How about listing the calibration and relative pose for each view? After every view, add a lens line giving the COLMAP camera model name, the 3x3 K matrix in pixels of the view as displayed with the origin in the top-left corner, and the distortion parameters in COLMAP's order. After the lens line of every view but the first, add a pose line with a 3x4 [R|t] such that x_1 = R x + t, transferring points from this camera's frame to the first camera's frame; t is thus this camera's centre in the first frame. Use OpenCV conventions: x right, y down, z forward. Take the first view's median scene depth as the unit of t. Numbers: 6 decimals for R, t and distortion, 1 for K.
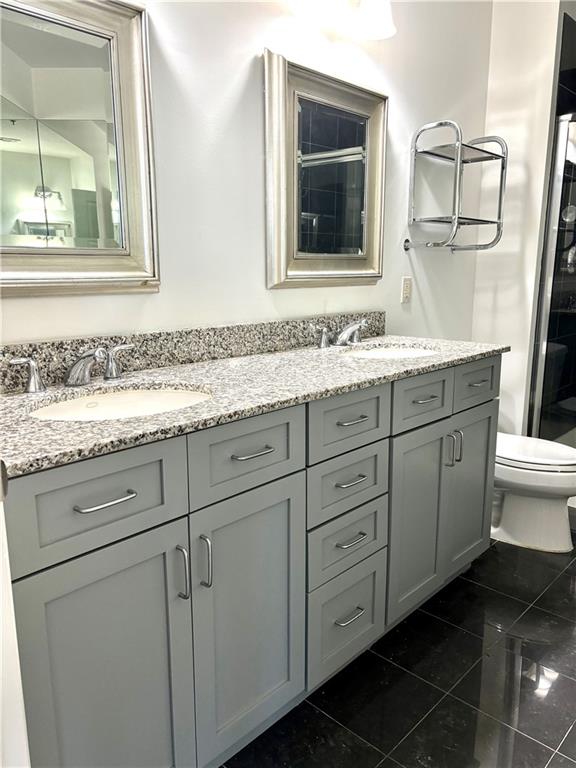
lens RADIAL K [[577.7, 0, 294.7], [0, 577.7, 387.7], [0, 0, 1]] dist [0.056799, -0.044567]
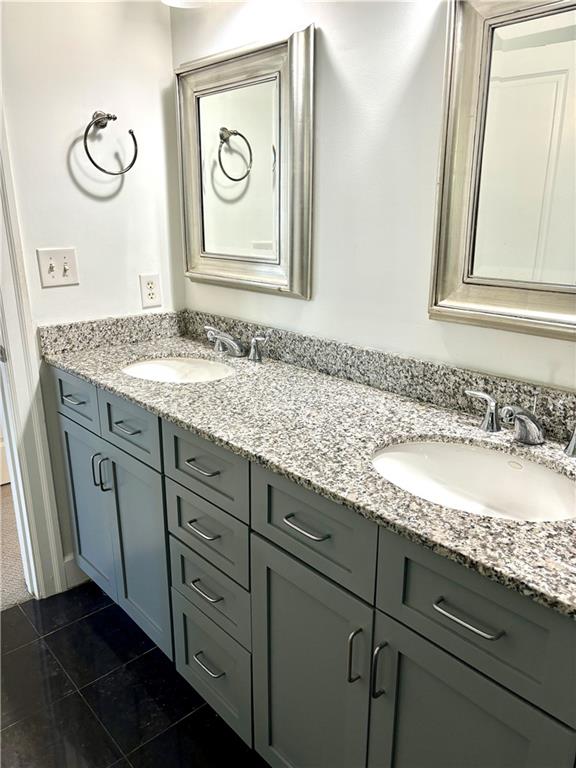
lens RADIAL K [[577.7, 0, 294.7], [0, 577.7, 387.7], [0, 0, 1]] dist [0.056799, -0.044567]
pose [[-0.084080, 0.284370, -0.955021, 0.754470], [-0.204988, 0.932979, 0.295854, -0.292565], [0.975146, 0.220643, -0.020152, 0.929913]]
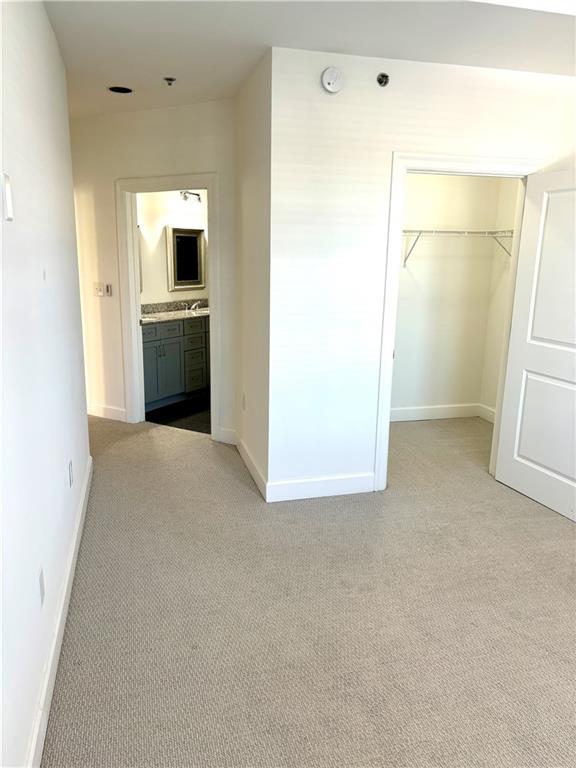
lens RADIAL K [[577.7, 0, 294.7], [0, 577.7, 387.7], [0, 0, 1]] dist [0.056799, -0.044567]
pose [[0.972550, -0.036752, 0.229773, -0.137163], [0.031437, 0.999148, 0.026749, 0.332412], [-0.230561, -0.018792, 0.972876, -2.578217]]
